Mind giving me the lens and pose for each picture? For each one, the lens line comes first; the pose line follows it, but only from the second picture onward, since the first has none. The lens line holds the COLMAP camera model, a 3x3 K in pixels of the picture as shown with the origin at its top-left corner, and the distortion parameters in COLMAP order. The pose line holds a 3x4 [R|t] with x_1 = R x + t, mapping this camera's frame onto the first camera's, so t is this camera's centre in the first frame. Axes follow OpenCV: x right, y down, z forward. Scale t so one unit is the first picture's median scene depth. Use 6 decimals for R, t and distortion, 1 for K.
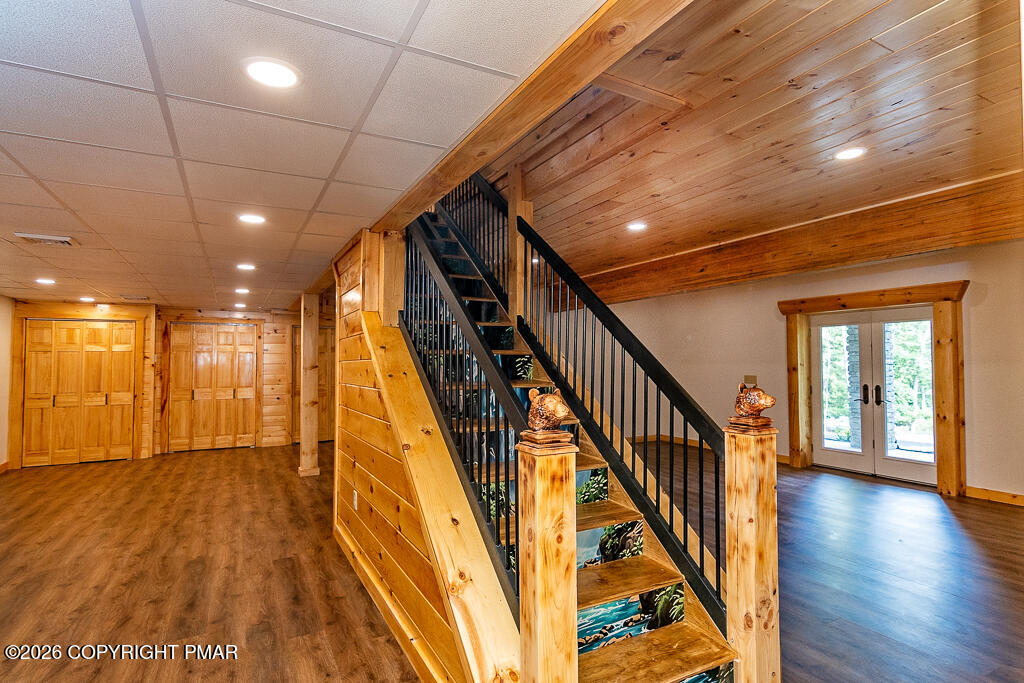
lens RADIAL K [[525.8, 0, 504.0], [0, 525.8, 347.5], [0, 0, 1]] dist [0.001248, 0.001313]
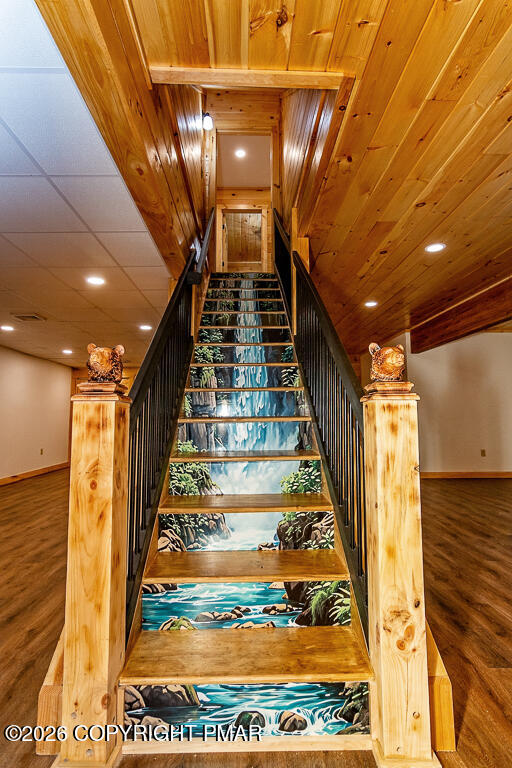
lens RADIAL K [[394.3, 0, 256.0], [0, 394.3, 382.4], [0, 0, 1]] dist [0.001248, 0.001313]
pose [[0.892960, -0.045112, -0.447869, 0.563284], [0.013770, 0.997237, -0.072994, 0.174126], [0.449925, 0.059013, 0.891115, 0.348095]]
